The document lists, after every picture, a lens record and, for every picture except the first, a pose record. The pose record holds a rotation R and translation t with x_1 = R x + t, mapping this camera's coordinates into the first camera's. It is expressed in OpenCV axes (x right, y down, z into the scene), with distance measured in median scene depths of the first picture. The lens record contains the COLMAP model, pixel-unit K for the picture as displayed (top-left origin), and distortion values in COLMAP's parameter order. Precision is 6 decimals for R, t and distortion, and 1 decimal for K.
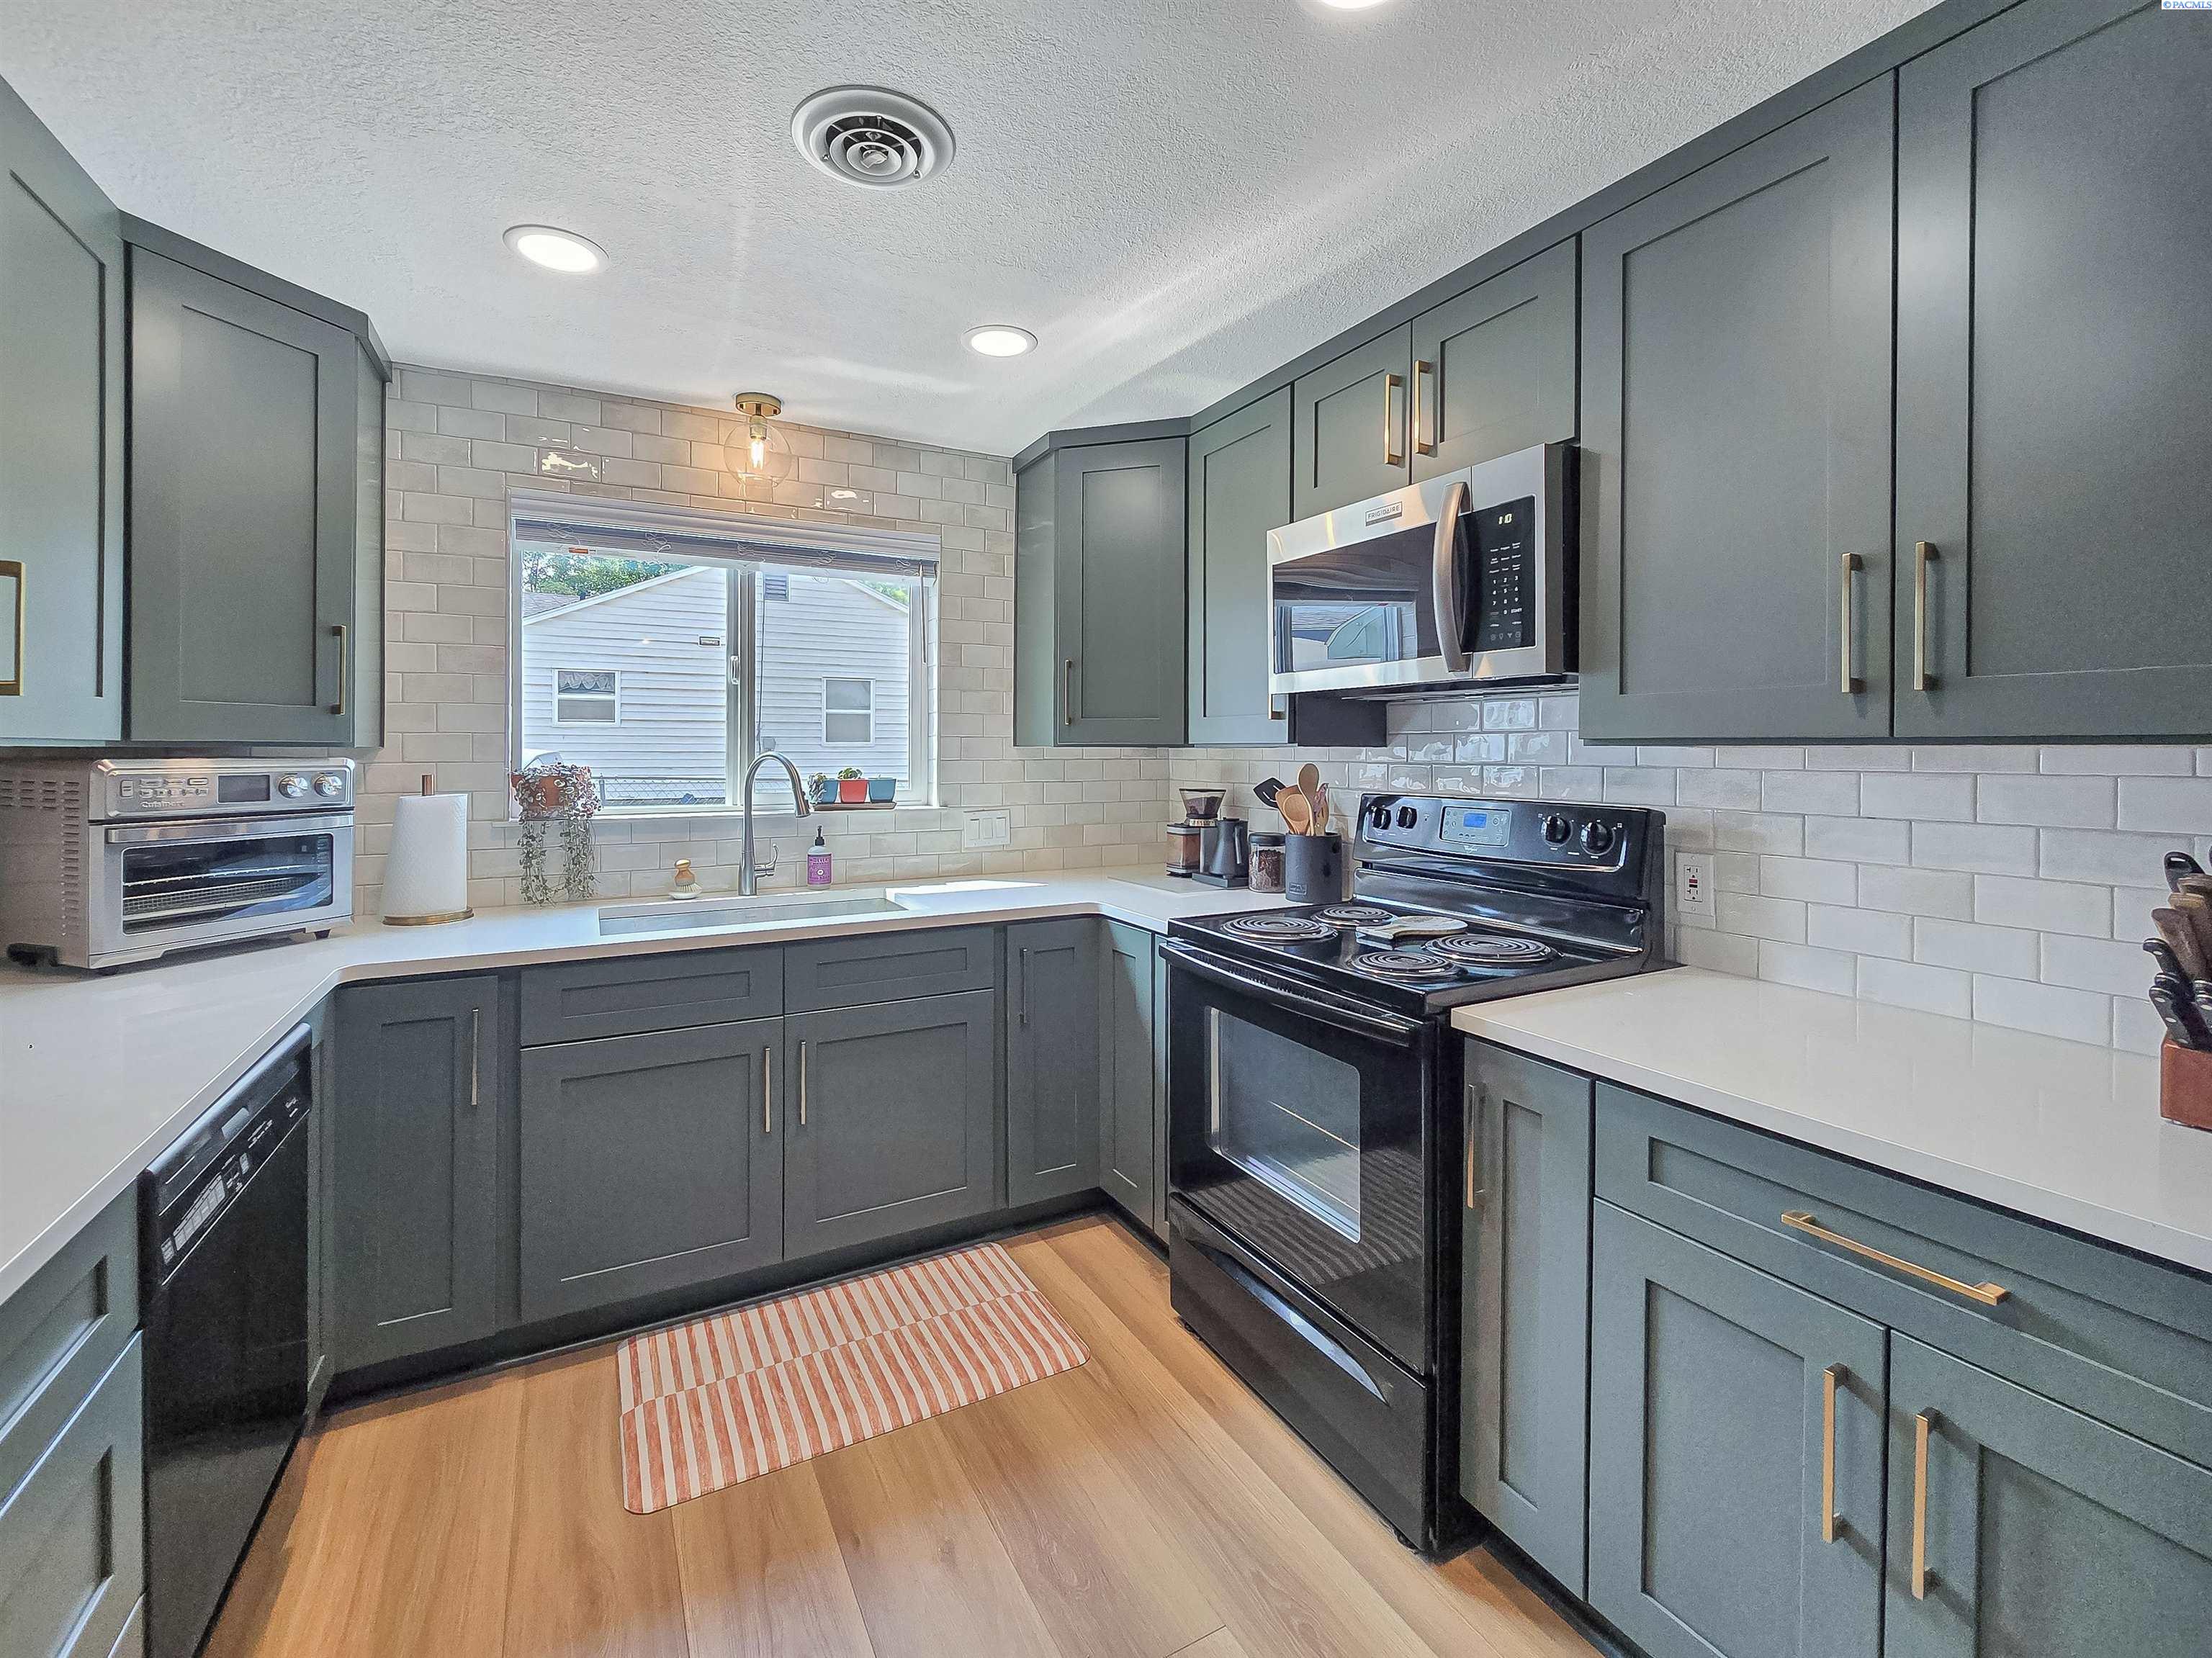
lens RADIAL K [[935.4, 0, 1077.5], [0, 935.4, 758.0], [0, 0, 1]] dist [-0.002911, -0.000452]
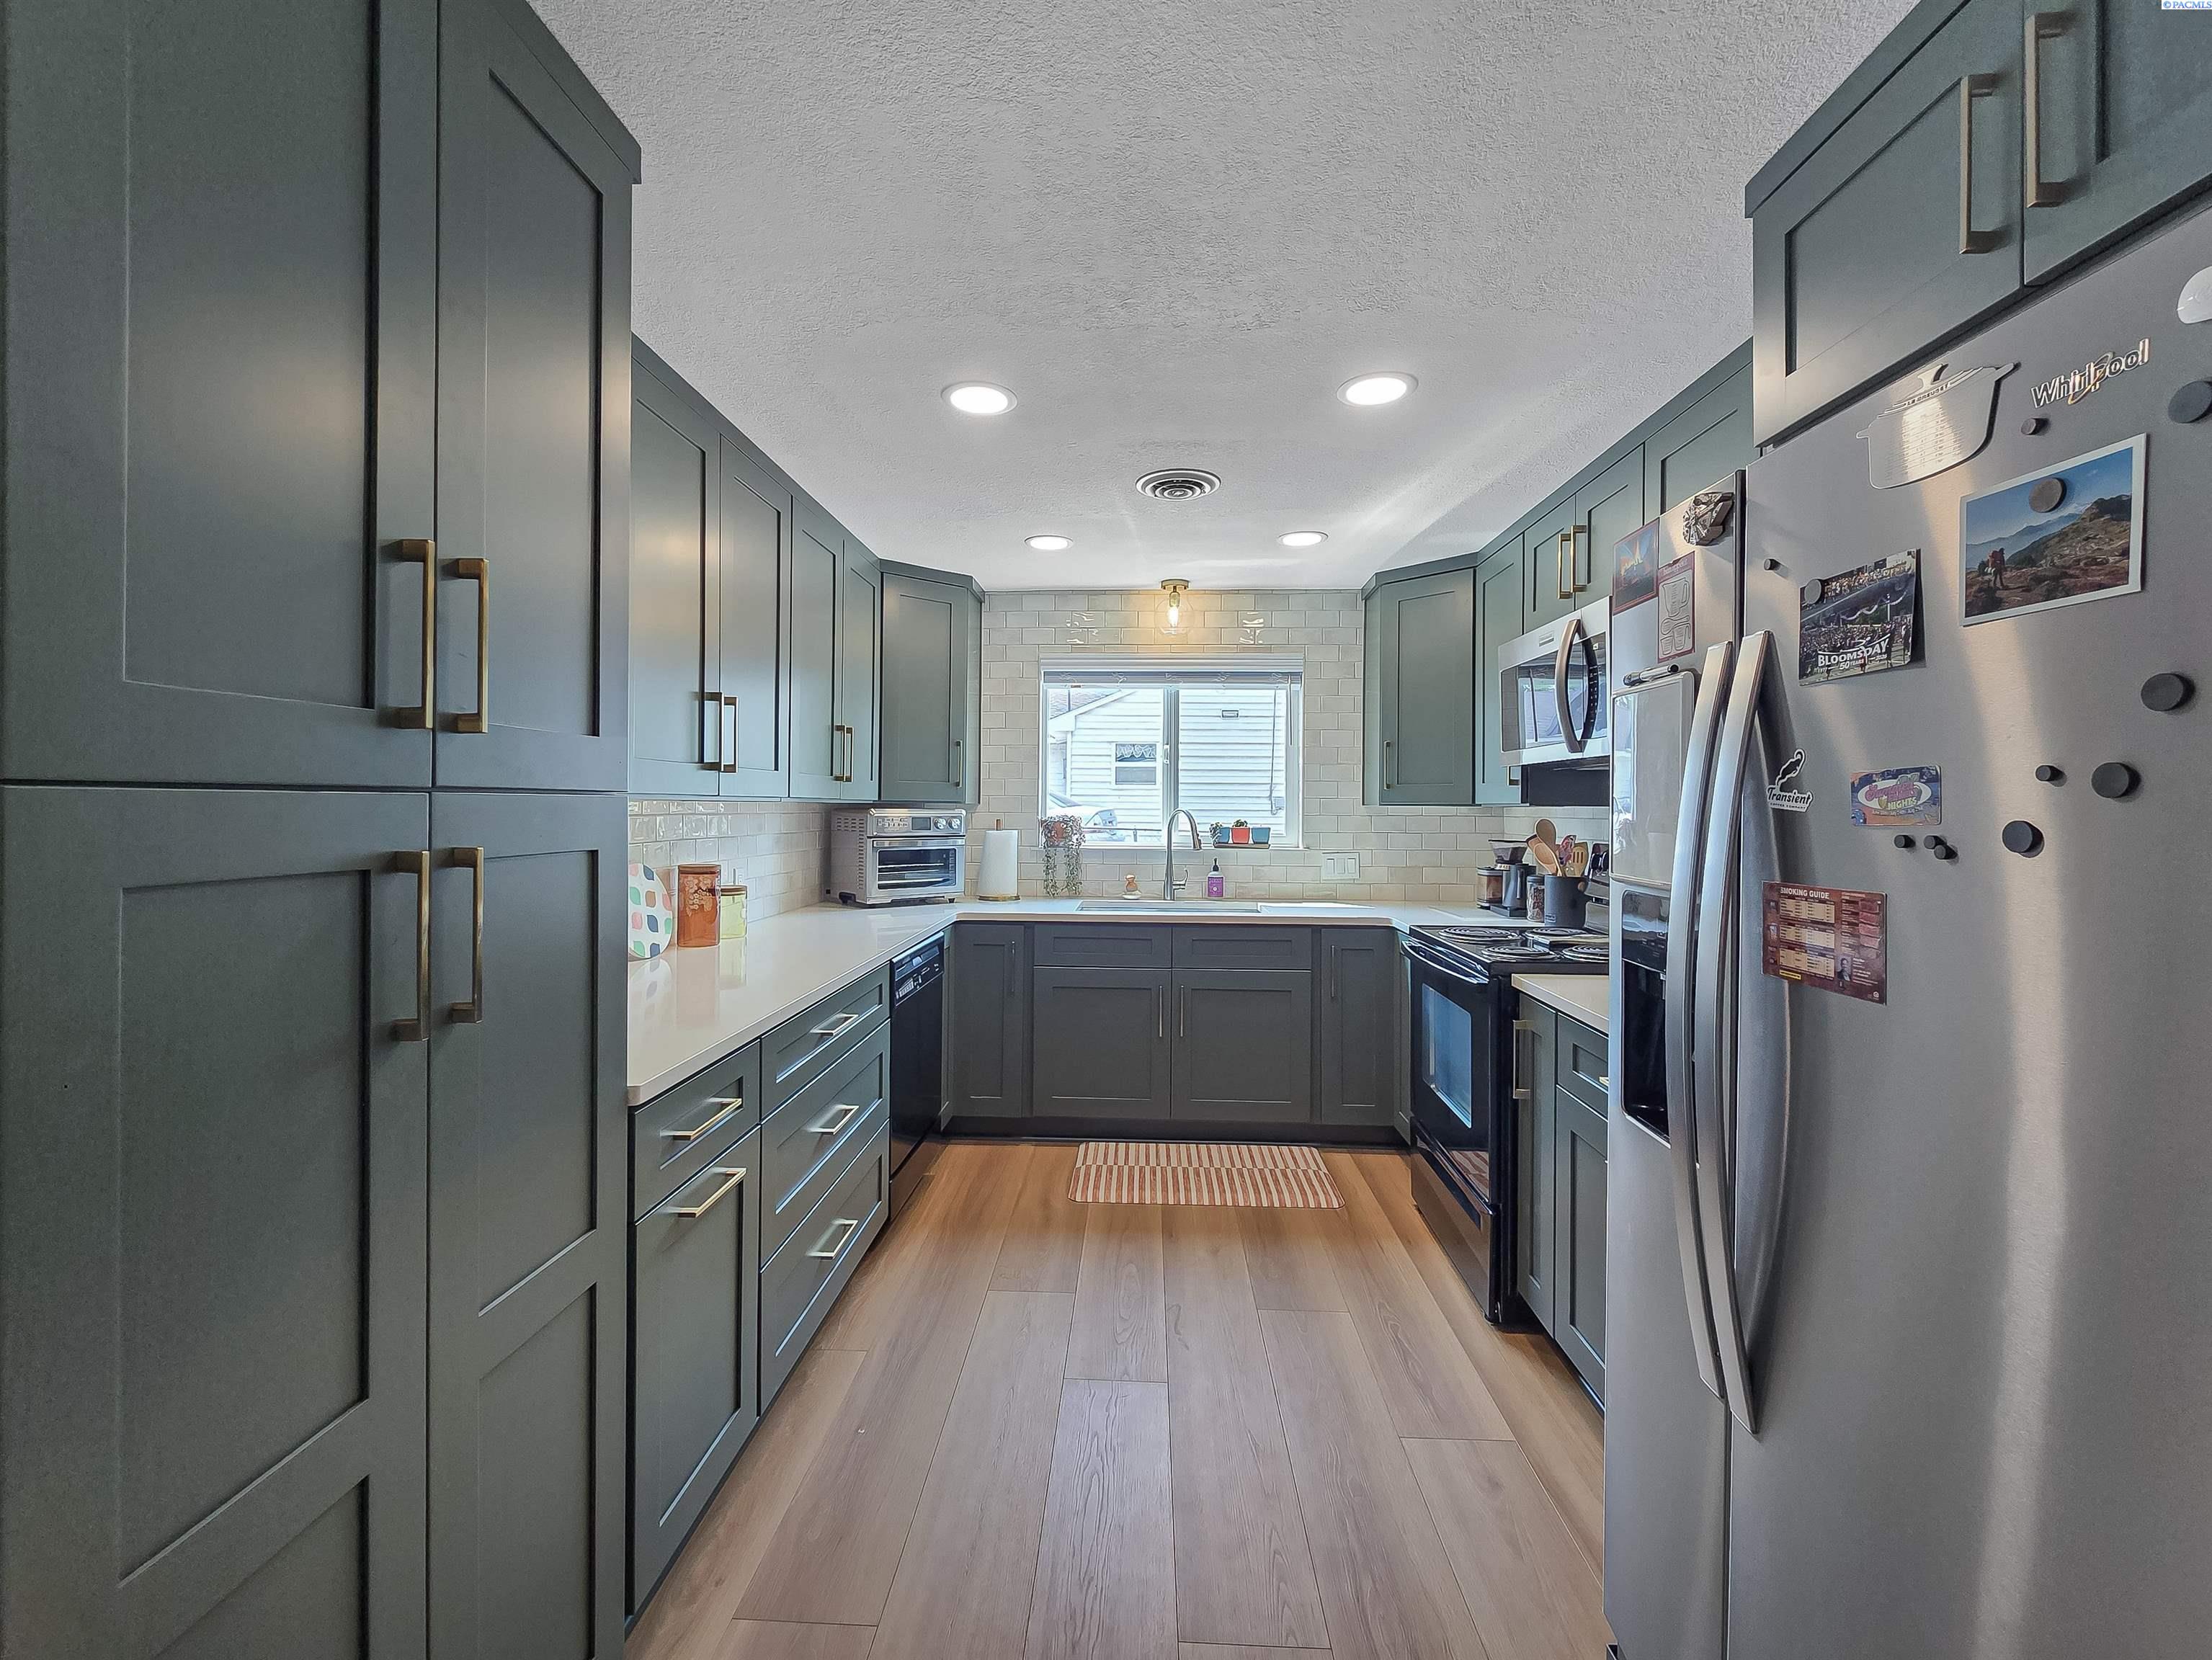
lens RADIAL K [[910.7, 0, 1106.0], [0, 910.7, 830.0], [0, 0, 1]] dist [-0.001016, -0.000091]
pose [[0.863835, 0.017894, -0.503457, 0.422999], [-0.011064, 0.999802, 0.016550, 0.008365], [0.503653, -0.008726, 0.863862, -0.475999]]
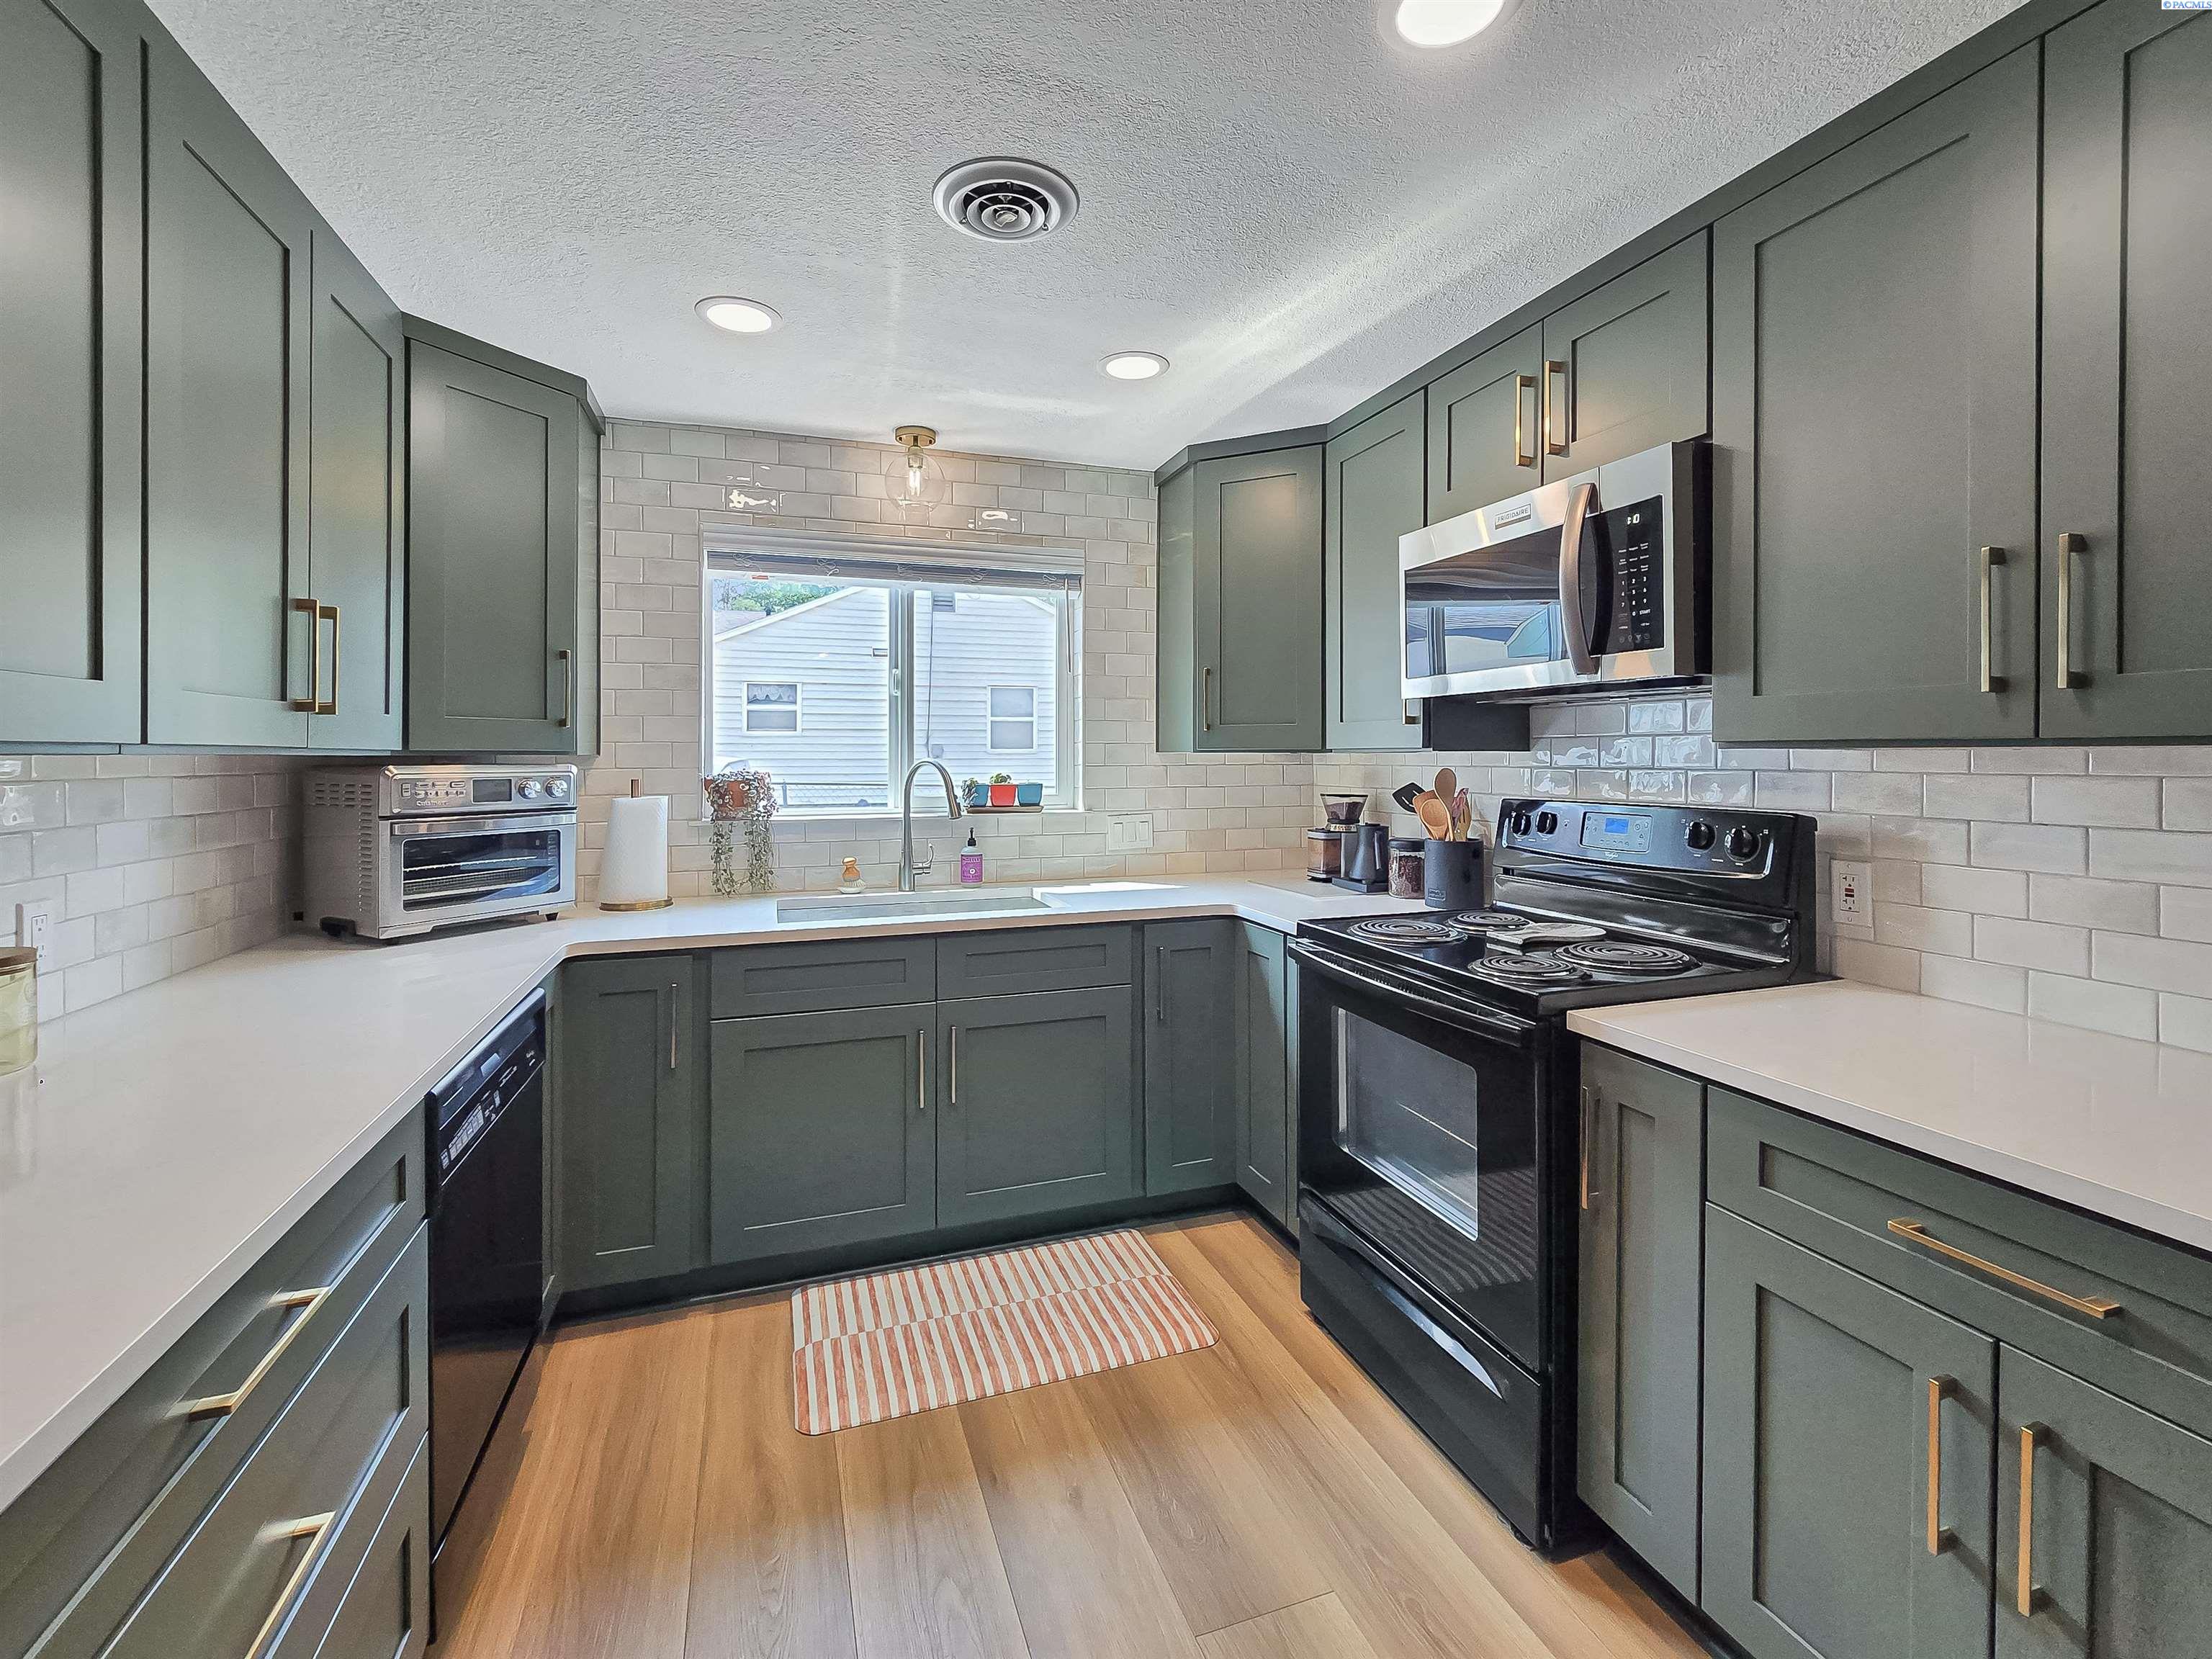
lens RADIAL K [[950.1, 0, 1098.7], [0, 950.1, 763.2], [0, 0, 1]] dist [-0.001466, -0.000619]
pose [[0.988346, -0.002321, -0.152207, 0.043858], [0.002075, 0.999996, -0.001774, 0.001915], [0.152211, 0.001438, 0.988347, -0.065178]]
